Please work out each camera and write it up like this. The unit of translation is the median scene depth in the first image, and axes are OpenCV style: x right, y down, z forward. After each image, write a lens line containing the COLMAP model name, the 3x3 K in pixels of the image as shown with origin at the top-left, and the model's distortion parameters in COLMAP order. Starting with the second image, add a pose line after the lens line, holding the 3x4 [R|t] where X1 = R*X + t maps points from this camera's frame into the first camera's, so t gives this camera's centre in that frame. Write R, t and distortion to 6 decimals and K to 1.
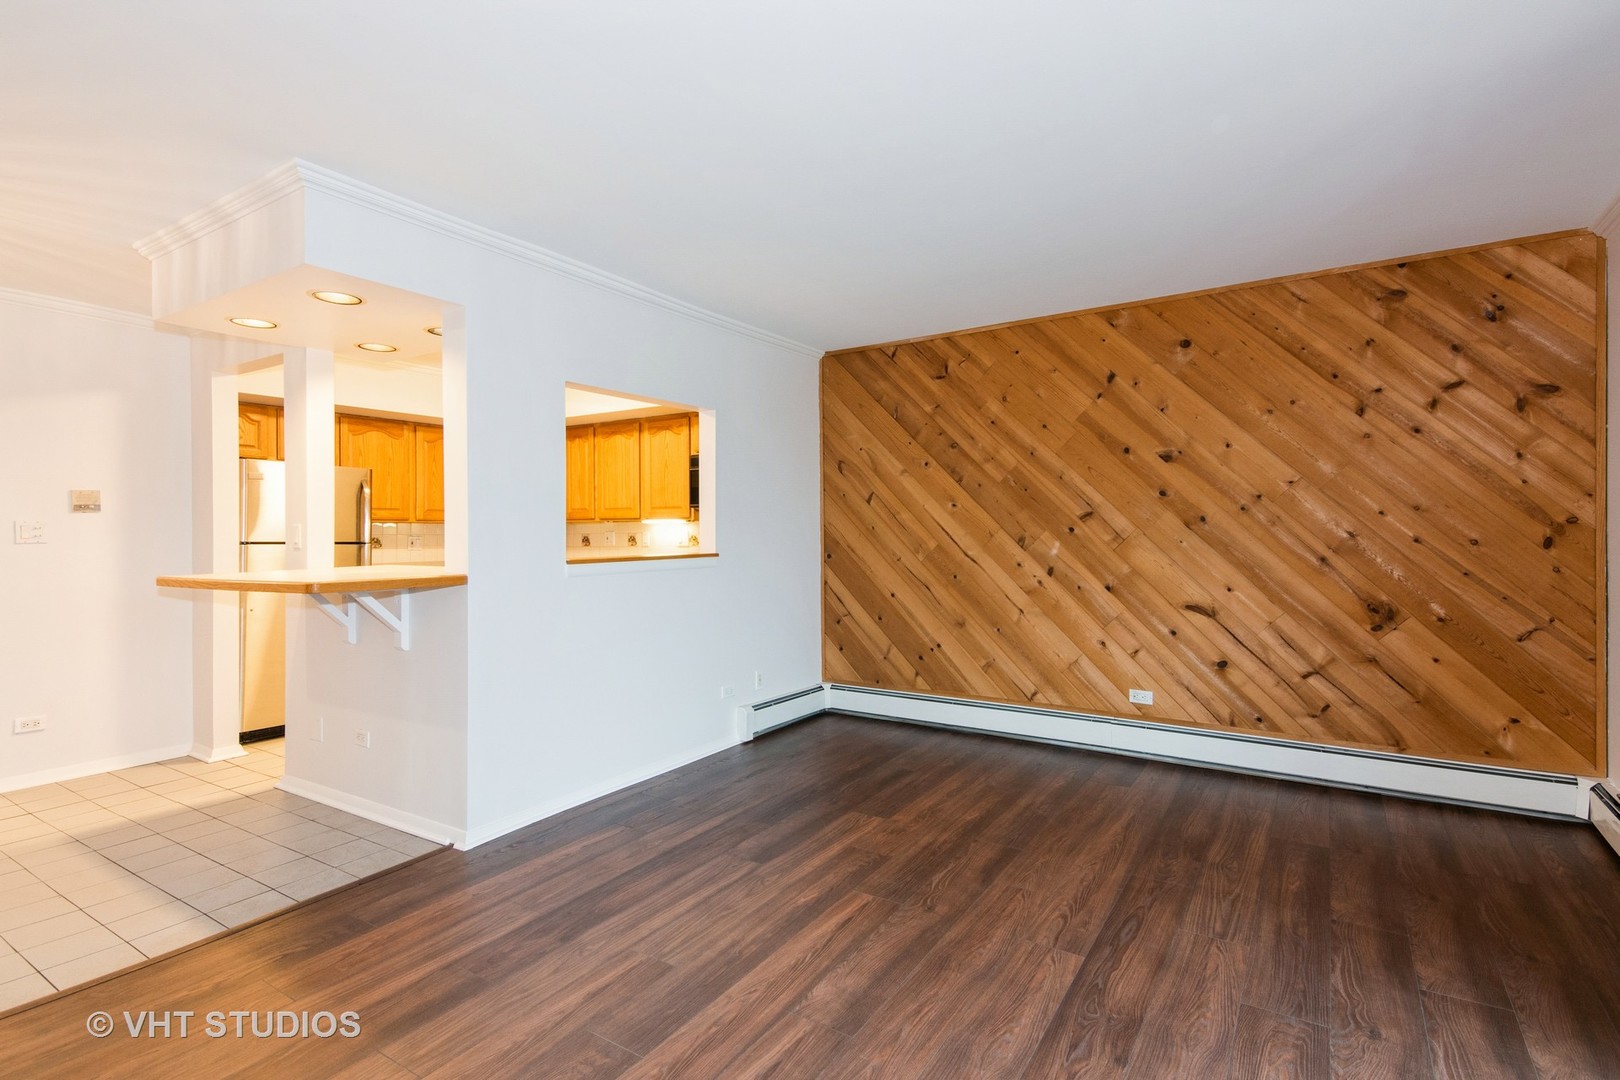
lens RADIAL K [[777.5, 0, 806.4], [0, 777.5, 524.4], [0, 0, 1]] dist [0.062706, -0.030941]
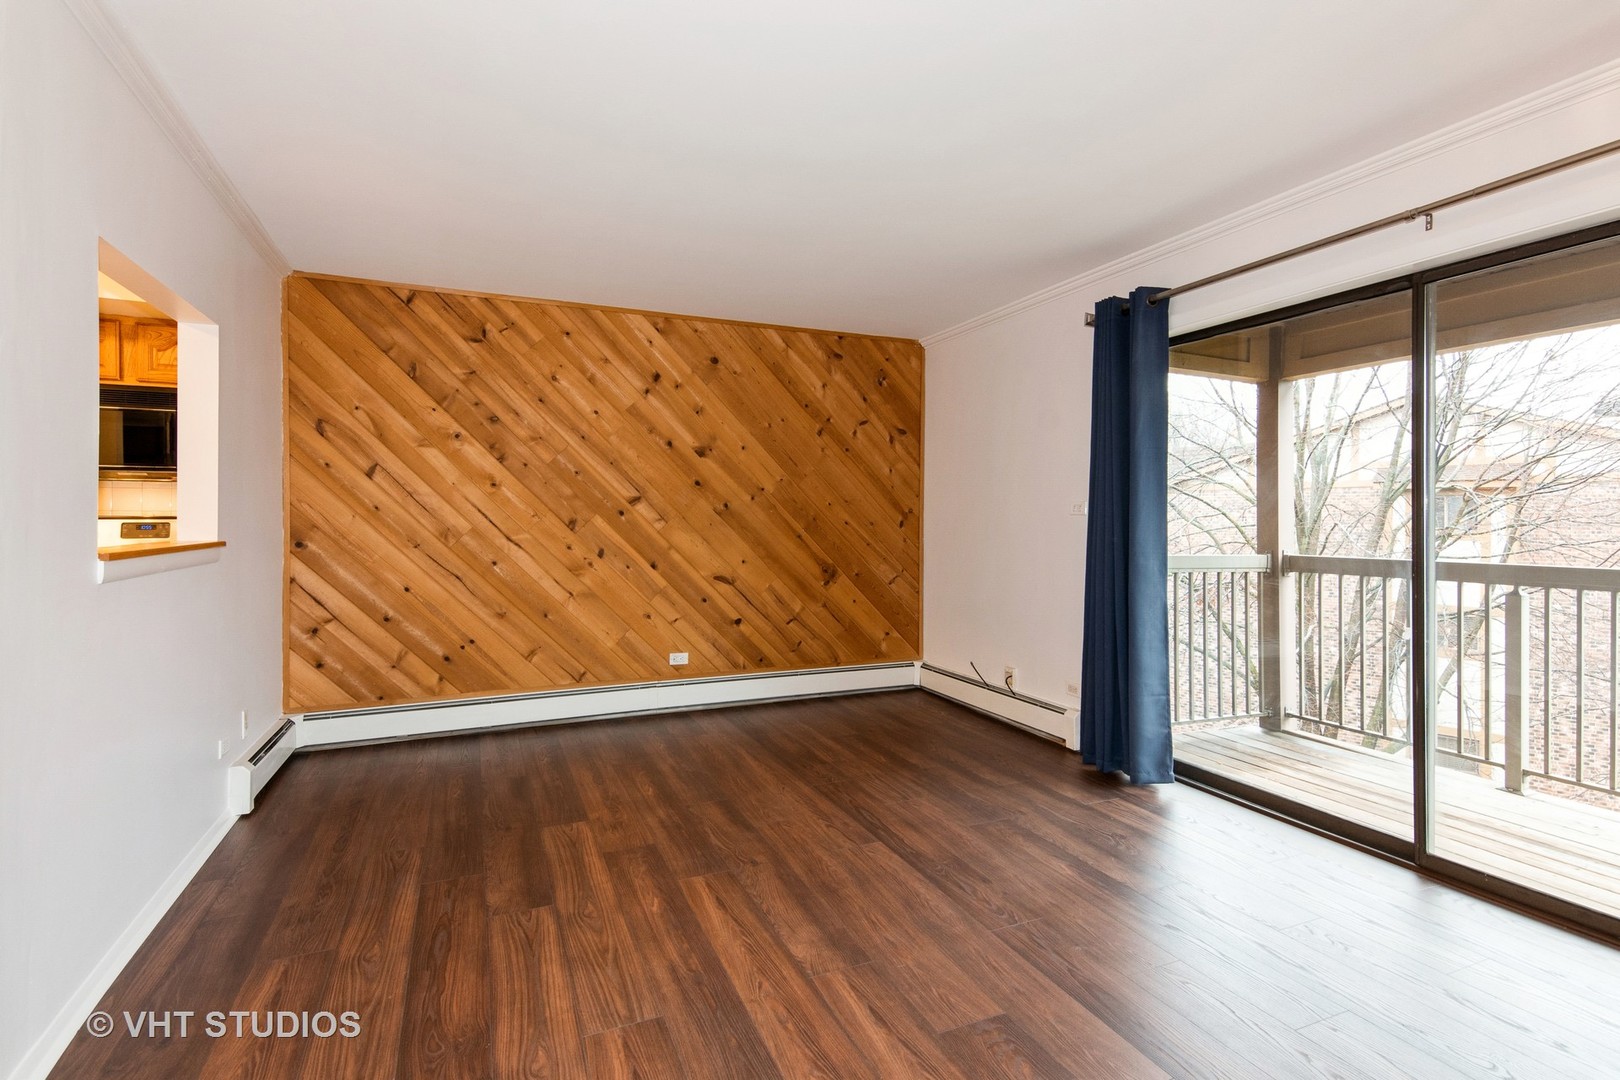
lens RADIAL K [[777.5, 0, 806.4], [0, 777.5, 524.4], [0, 0, 1]] dist [0.062706, -0.030941]
pose [[0.551870, 0.000903, 0.833930, -0.533525], [-0.014422, 0.999860, 0.008461, 0.012256], [-0.833806, -0.016696, 0.551805, 0.272620]]
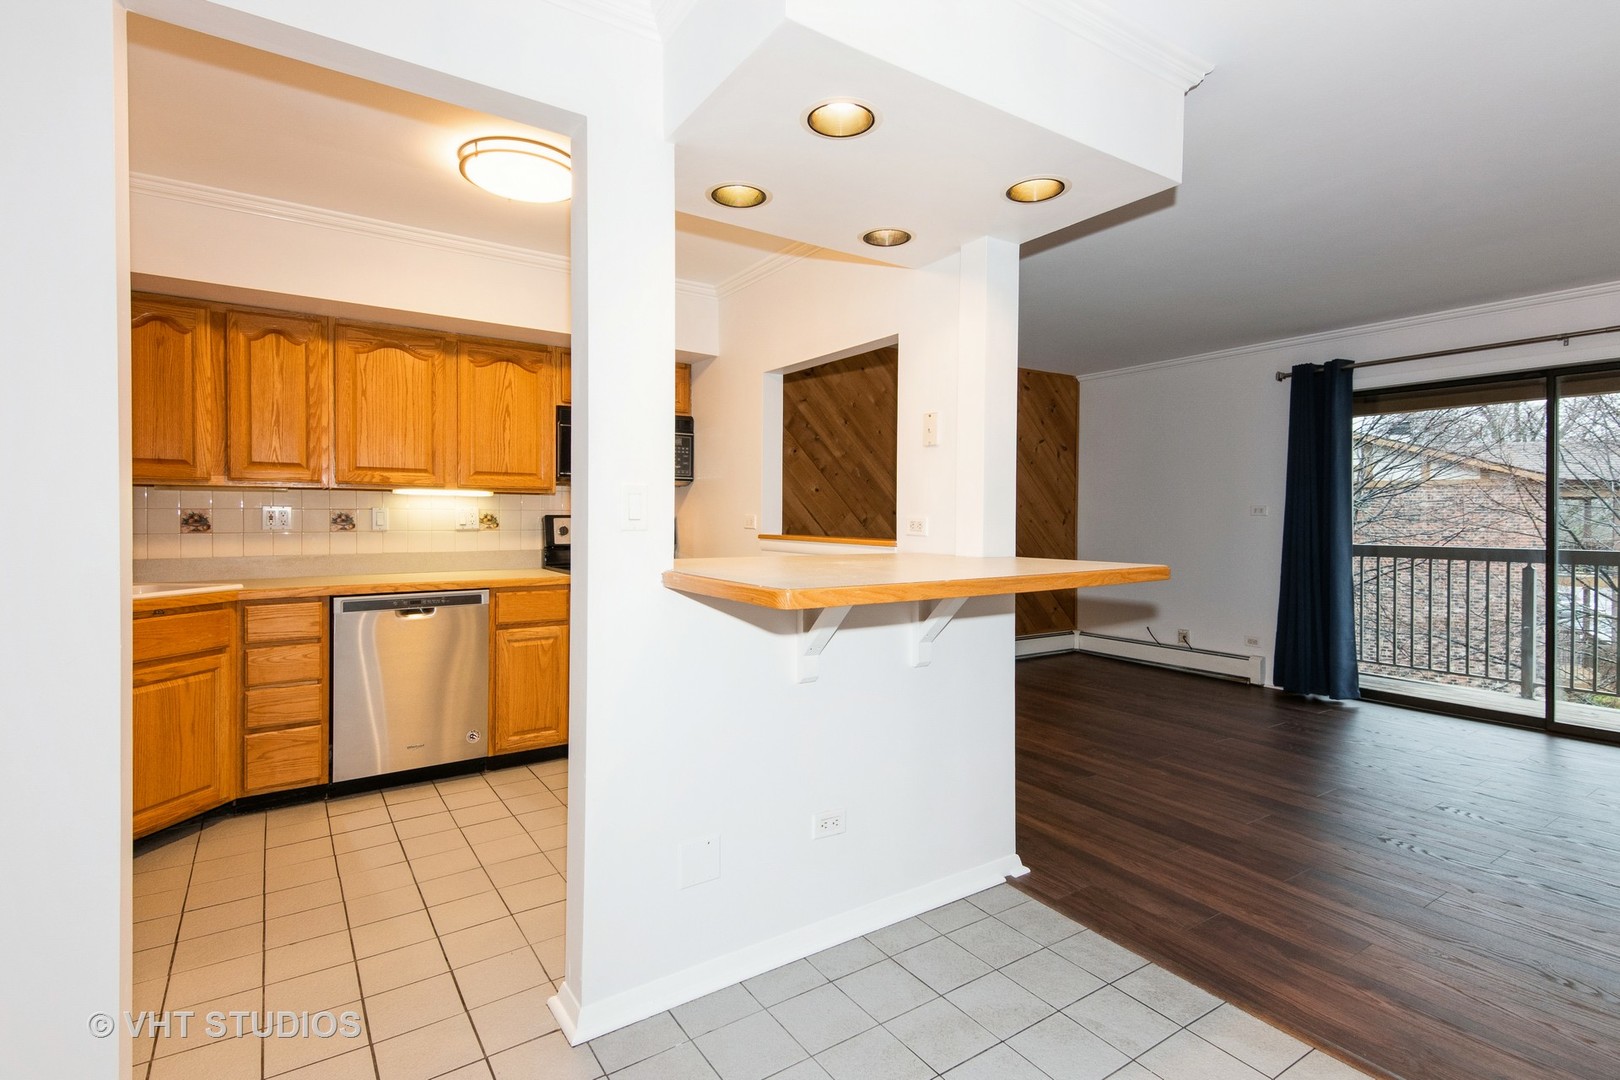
lens RADIAL K [[777.5, 0, 806.4], [0, 777.5, 524.4], [0, 0, 1]] dist [0.062706, -0.030941]
pose [[0.390457, -0.003331, 0.920615, -1.228683], [-0.016686, 0.999804, 0.010695, 0.018878], [-0.920470, -0.019537, 0.390324, 0.821580]]
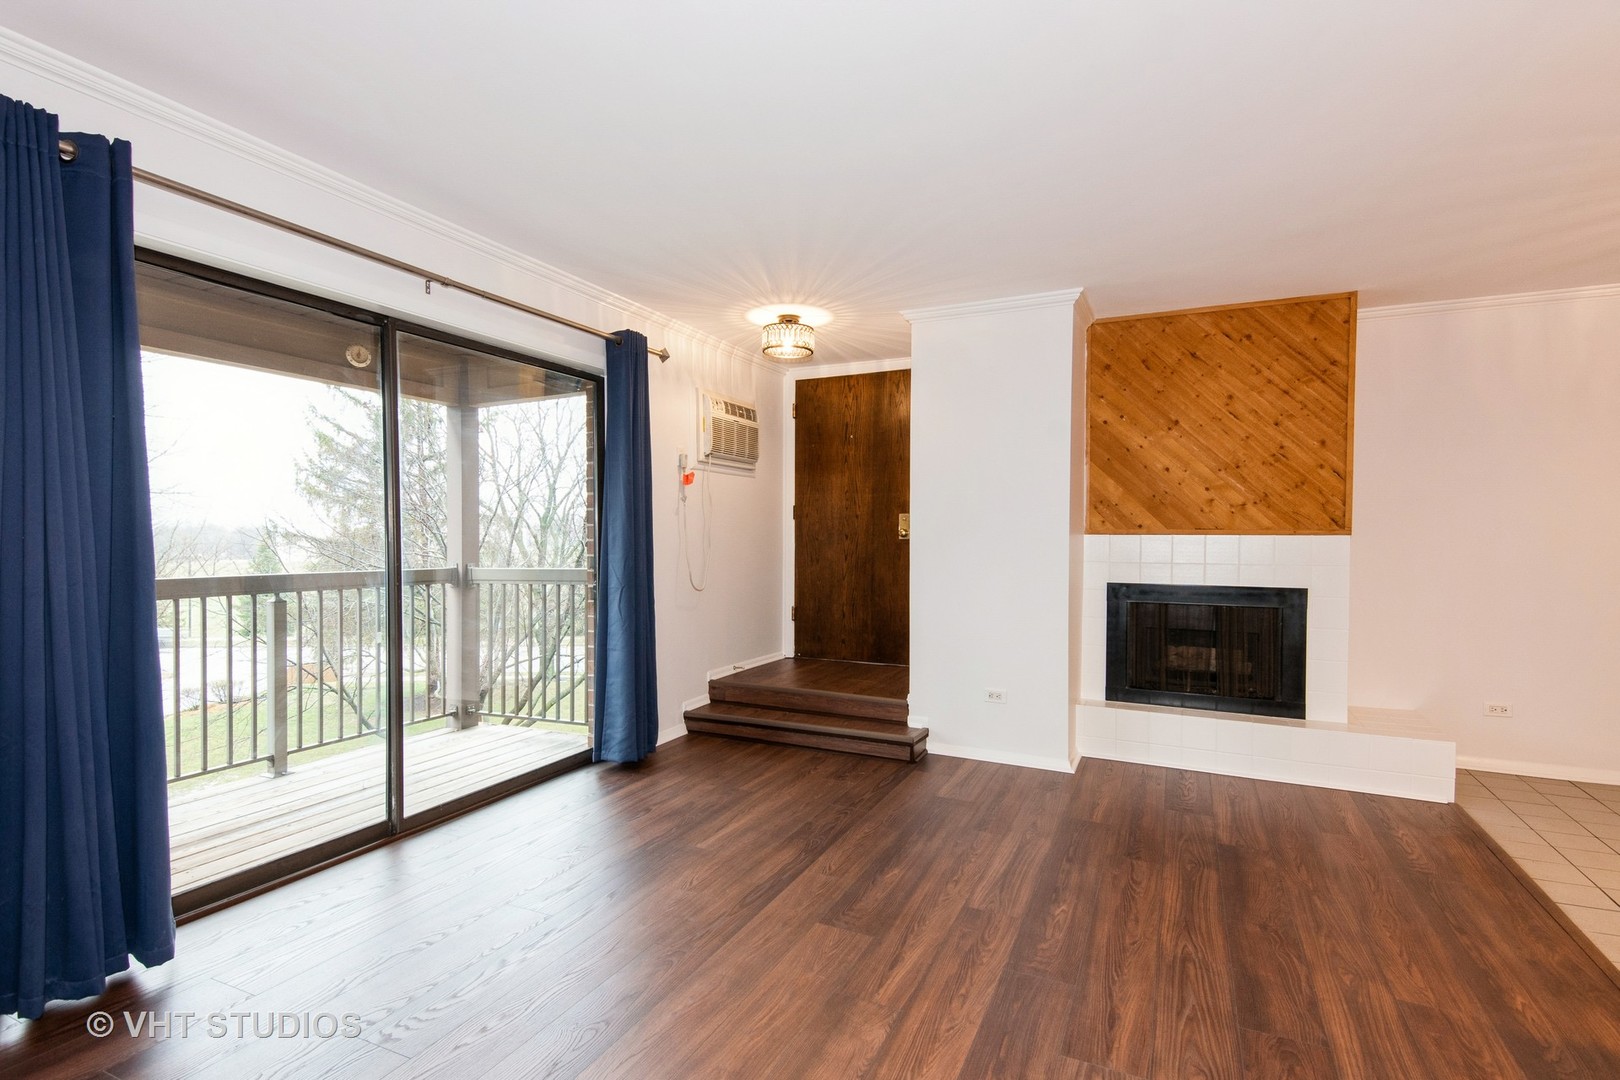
lens RADIAL K [[795.6, 0, 811.8], [0, 795.6, 547.1], [0, 0, 1]] dist [0.059479, -0.028590]
pose [[-0.989455, 0.004151, -0.144781, 0.142048], [0.003493, 0.999982, 0.004800, 0.016988], [0.144799, 0.004244, -0.989452, 1.206520]]
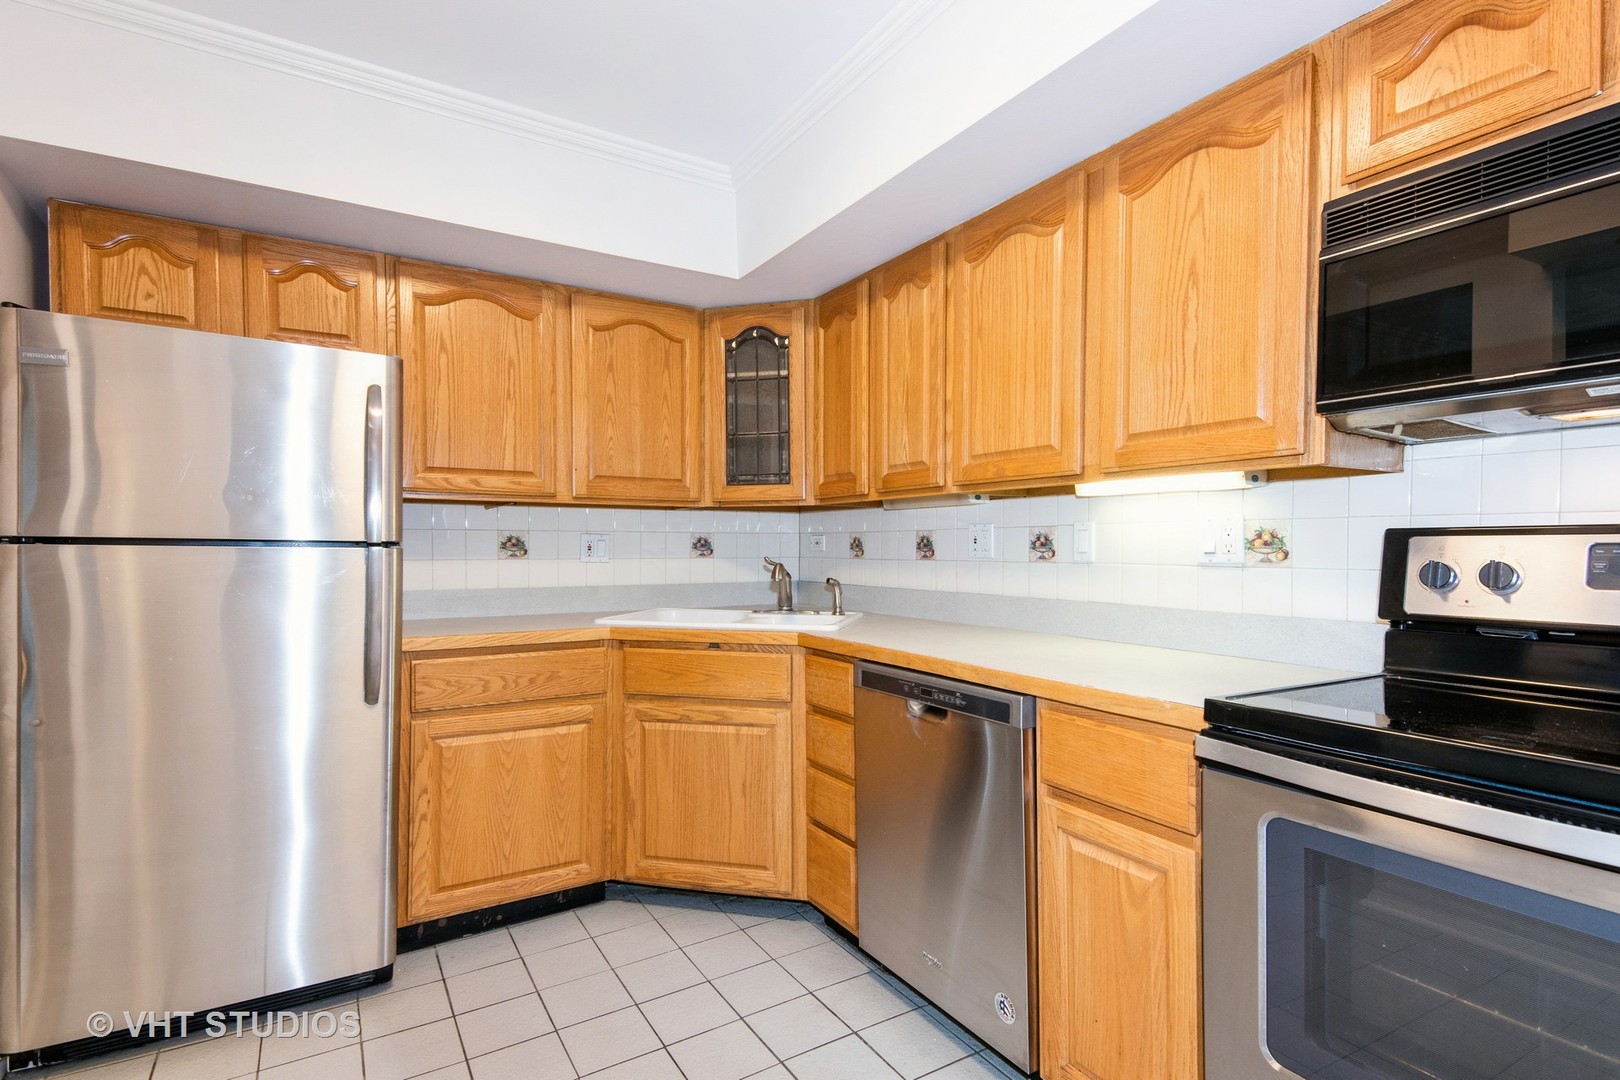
lens RADIAL K [[787.9, 0, 802.9], [0, 787.9, 555.8], [0, 0, 1]] dist [0.053605, -0.027922]
pose [[0.902561, 0.010882, -0.430424, -0.310259], [0.000683, 0.999643, 0.026704, 0.027834], [0.430561, -0.024396, 0.902232, 1.151511]]
